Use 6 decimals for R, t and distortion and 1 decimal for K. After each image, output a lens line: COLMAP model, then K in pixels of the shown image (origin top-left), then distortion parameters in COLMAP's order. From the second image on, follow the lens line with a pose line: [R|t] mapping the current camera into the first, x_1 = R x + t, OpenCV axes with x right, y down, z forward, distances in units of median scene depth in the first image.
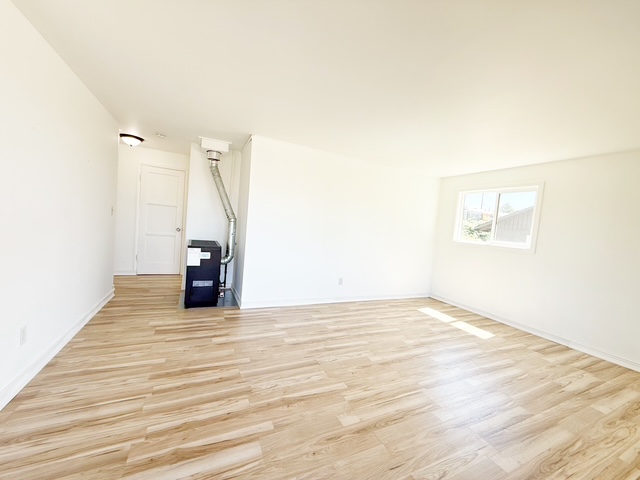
lens RADIAL K [[255.8, 0, 319.1], [0, 255.8, 239.4], [0, 0, 1]] dist [0.000860, 0.000139]
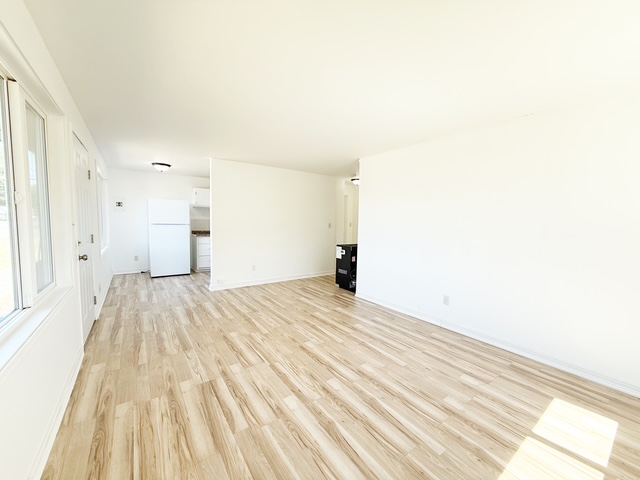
lens RADIAL K [[255.8, 0, 319.6], [0, 255.8, 241.4], [0, 0, 1]] dist [0.000860, 0.000139]
pose [[0.176589, -0.006430, -0.984264, 1.020769], [-0.066115, 0.997643, -0.018379, 0.039595], [0.982062, 0.068320, 0.175747, 0.650728]]
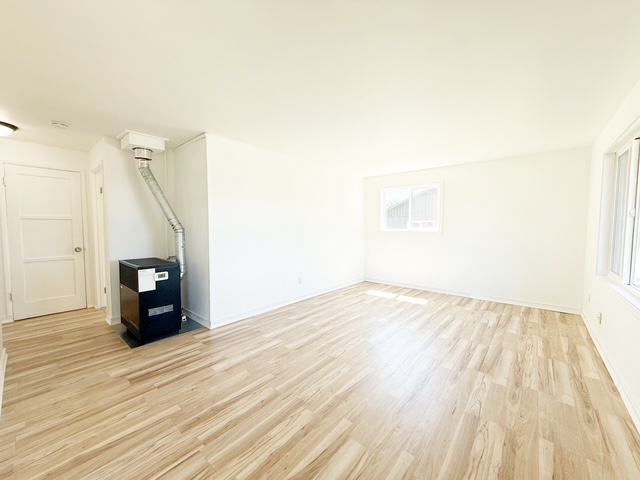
lens RADIAL K [[255.8, 0, 319.6], [0, 255.8, 238.6], [0, 0, 1]] dist [0.000860, 0.000139]
pose [[0.910709, -0.105487, 0.399351, -0.316078], [0.102456, 0.994315, 0.028998, -0.030702], [-0.400140, 0.014508, 0.916339, 0.036939]]
